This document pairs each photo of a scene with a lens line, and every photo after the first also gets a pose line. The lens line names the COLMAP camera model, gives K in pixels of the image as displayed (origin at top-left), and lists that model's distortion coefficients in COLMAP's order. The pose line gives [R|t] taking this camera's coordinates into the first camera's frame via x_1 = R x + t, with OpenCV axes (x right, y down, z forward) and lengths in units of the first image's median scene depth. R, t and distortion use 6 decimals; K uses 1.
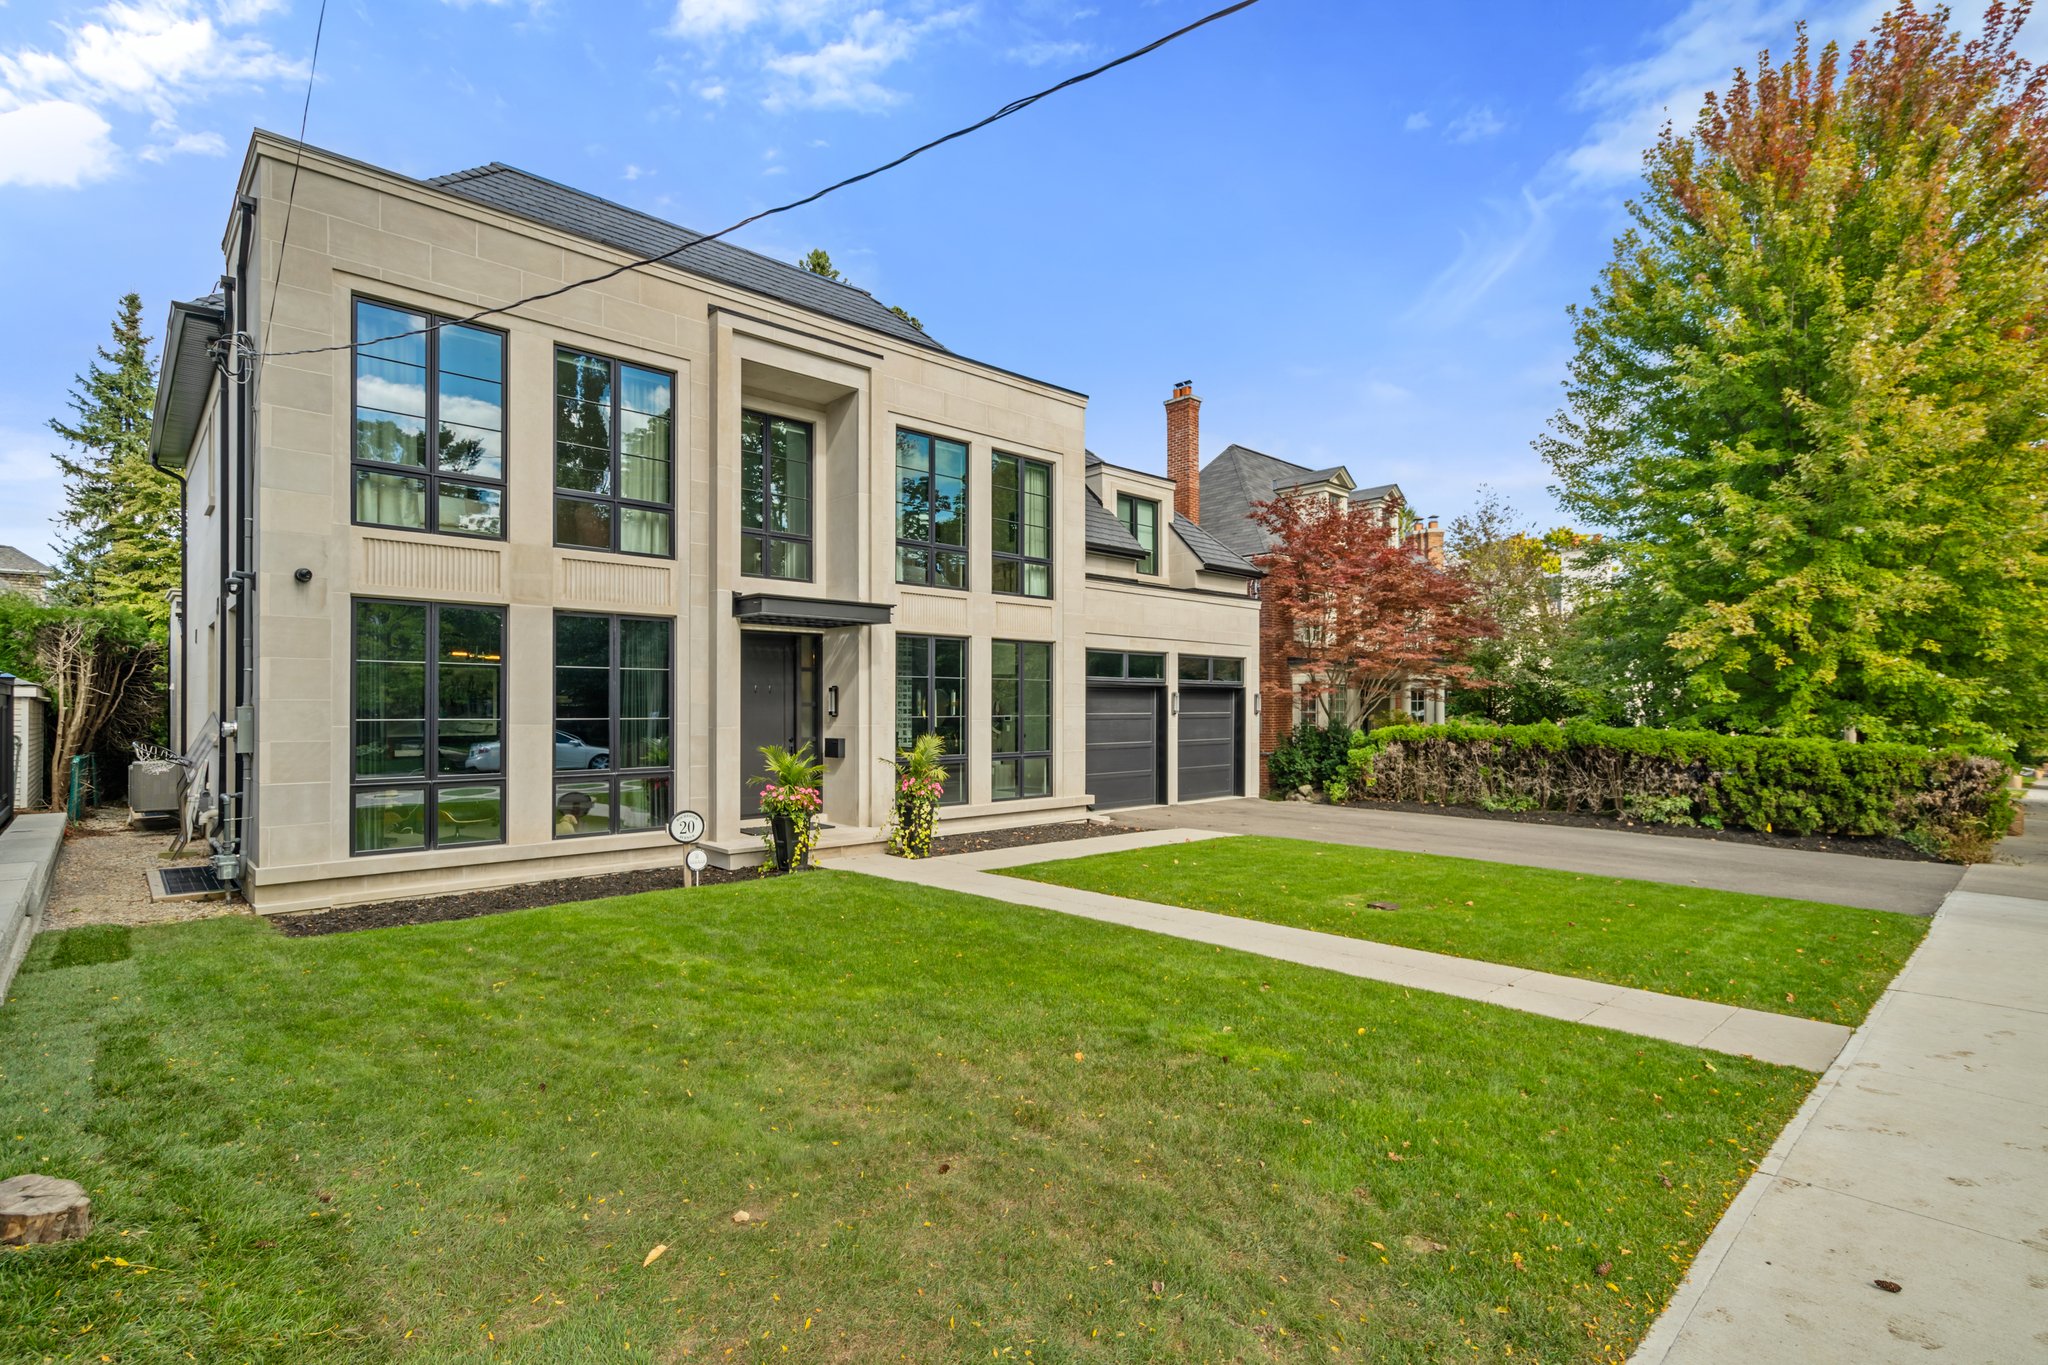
lens RADIAL K [[974.0, 0, 1019.1], [0, 974.0, 706.9], [0, 0, 1]] dist [-0.004731, 0.004731]
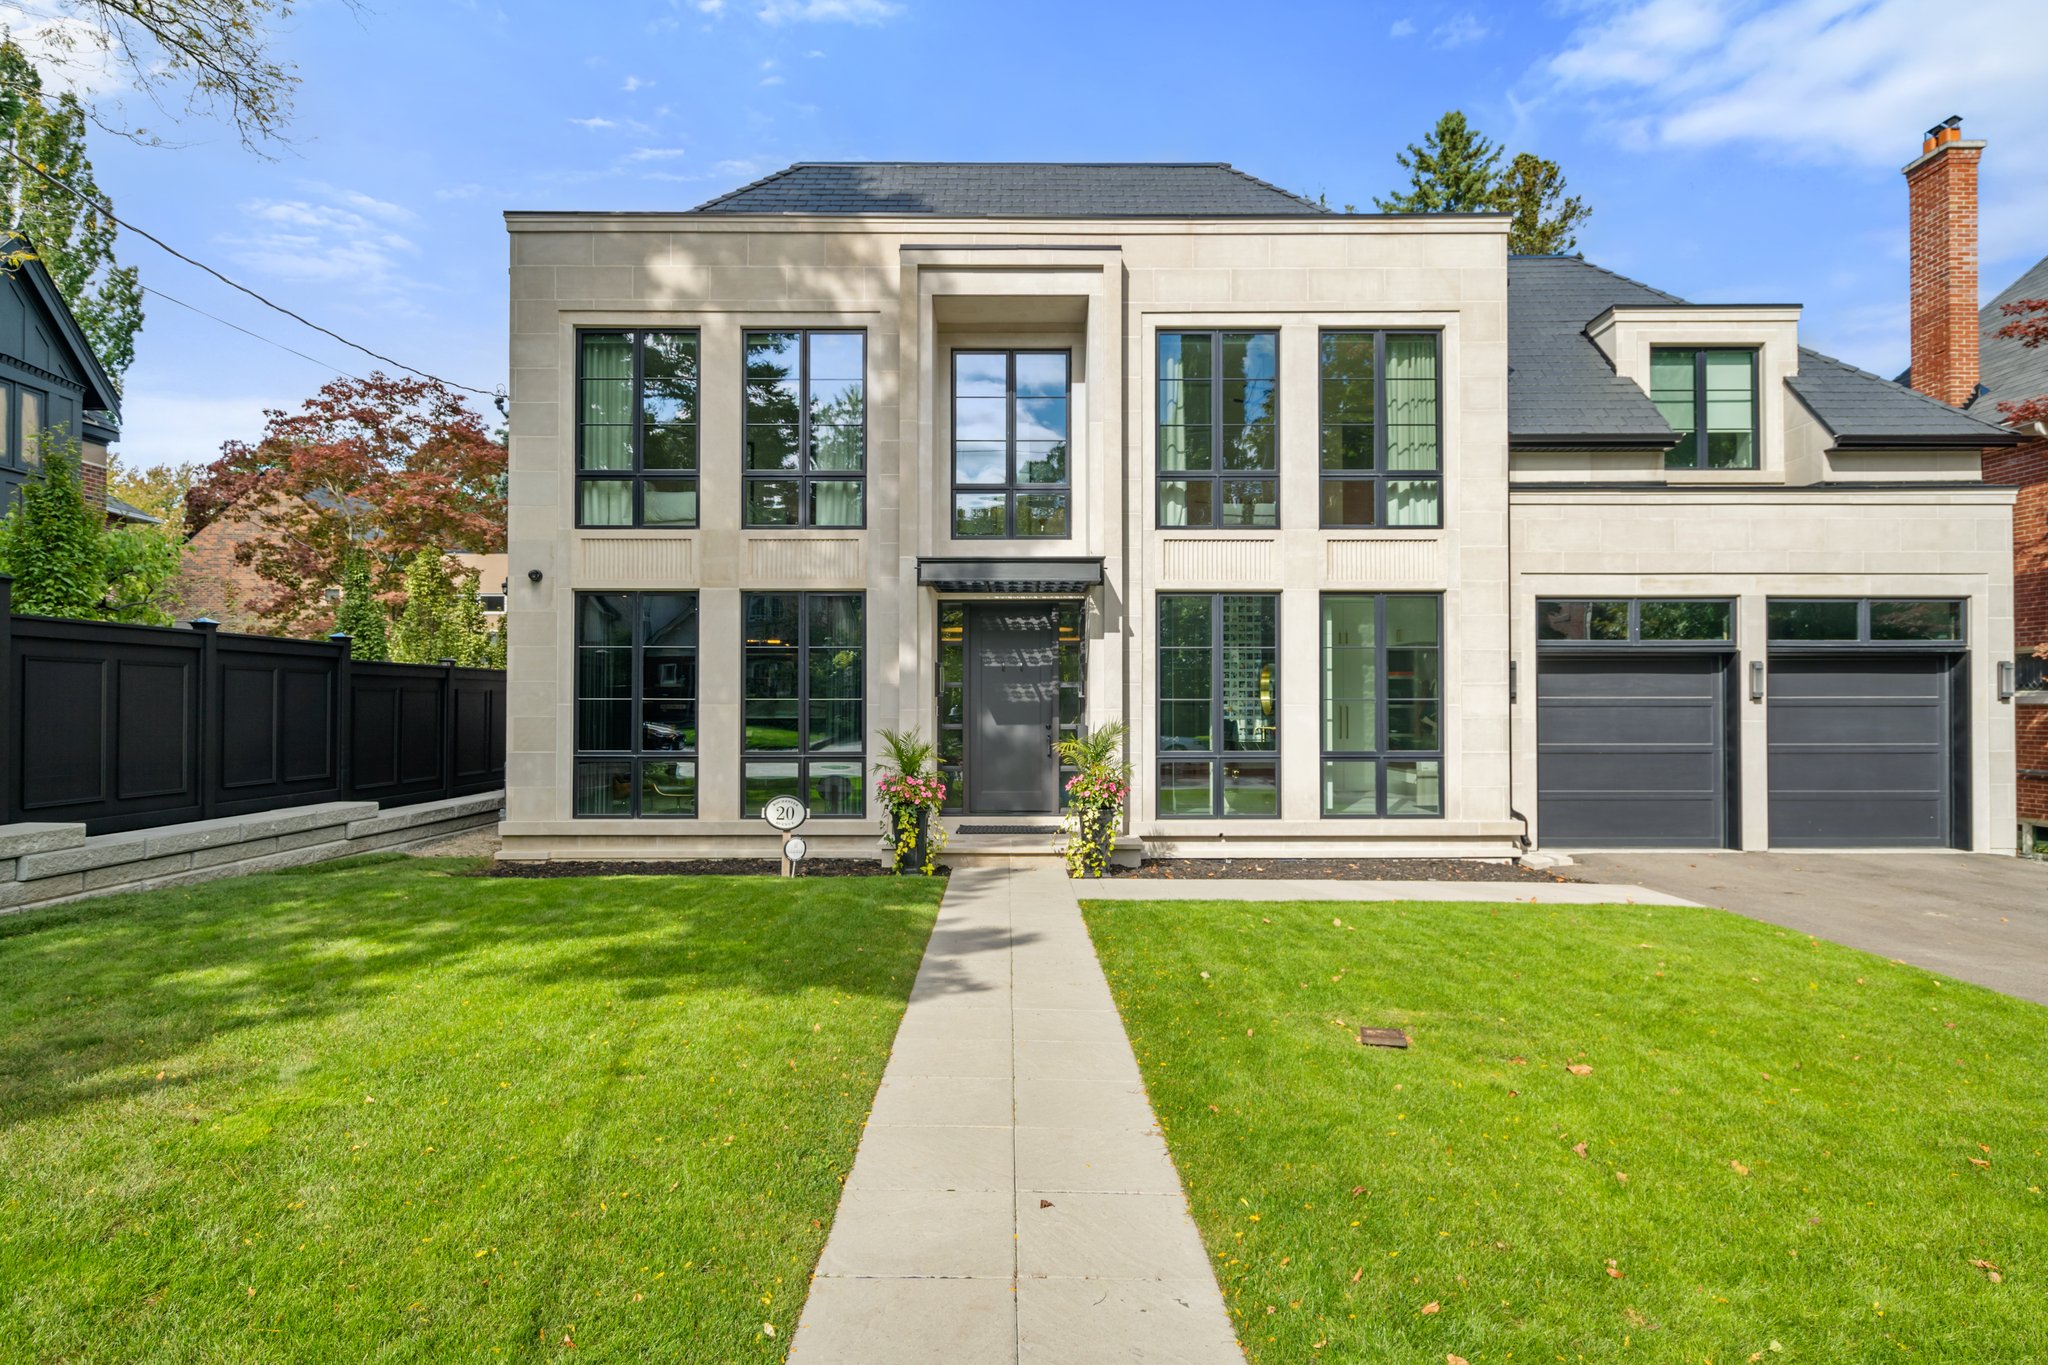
lens RADIAL K [[1136.0, 0, 1025.6], [0, 1136.0, 686.5], [0, 0, 1]] dist [0.006852, -0.002221]
pose [[0.731574, -0.009570, -0.681695, 0.362235], [0.000830, 0.999913, -0.013147, 0.010059], [0.681762, 0.009052, 0.731518, 0.224546]]
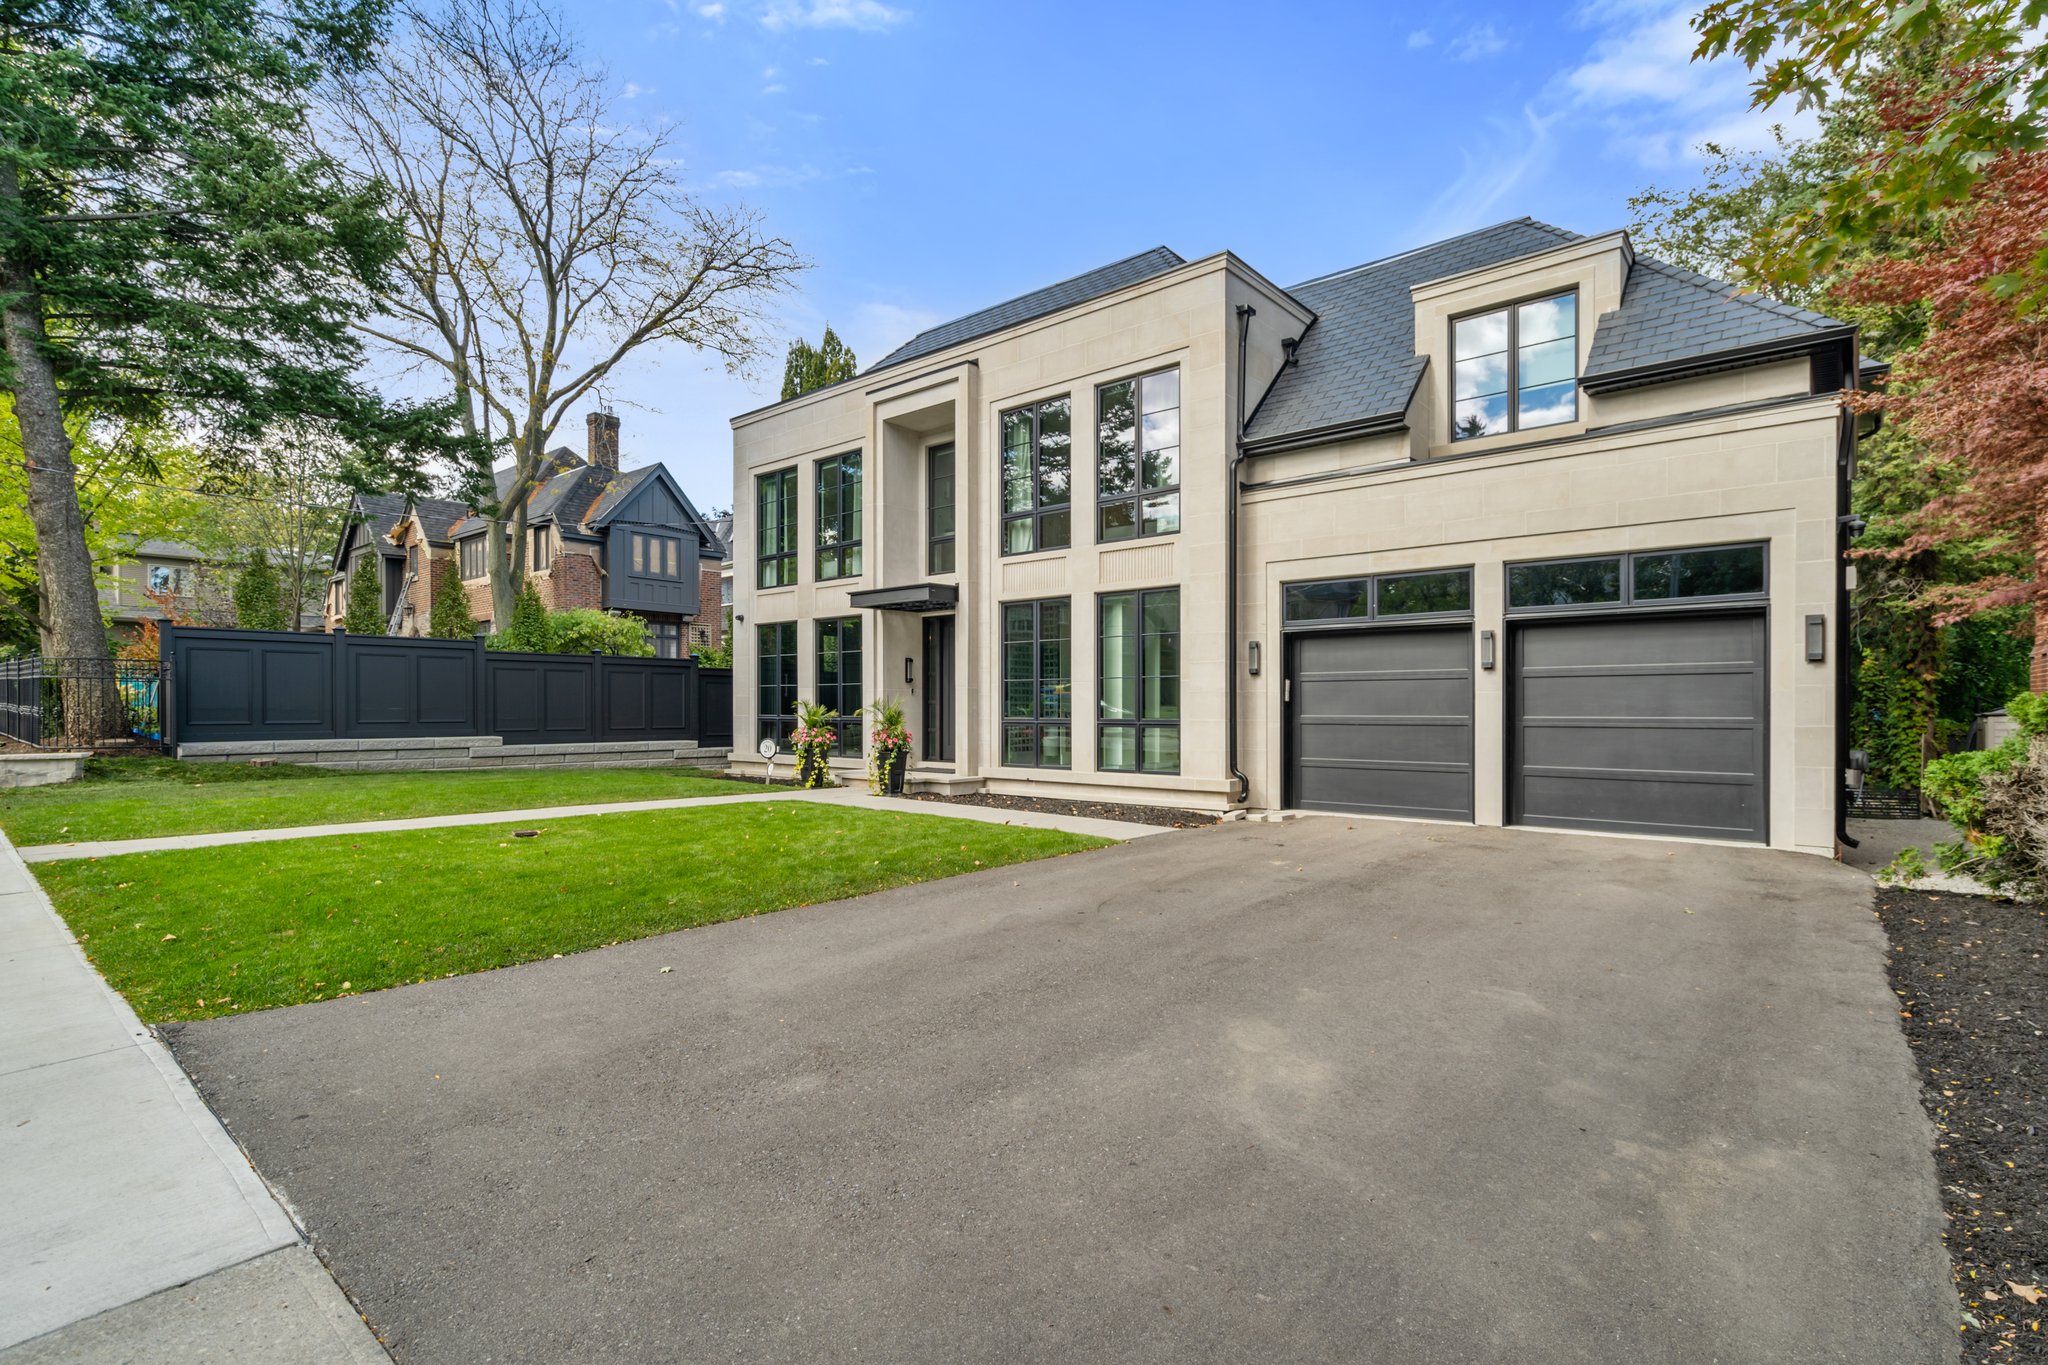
lens RADIAL K [[974.0, 0, 1019.1], [0, 974.0, 706.9], [0, 0, 1]] dist [-0.004731, 0.004731]
pose [[0.105128, 0.003624, -0.994452, 0.827548], [0.003898, 0.999984, 0.004056, 0.030858], [0.994451, -0.004302, 0.105112, 0.784401]]
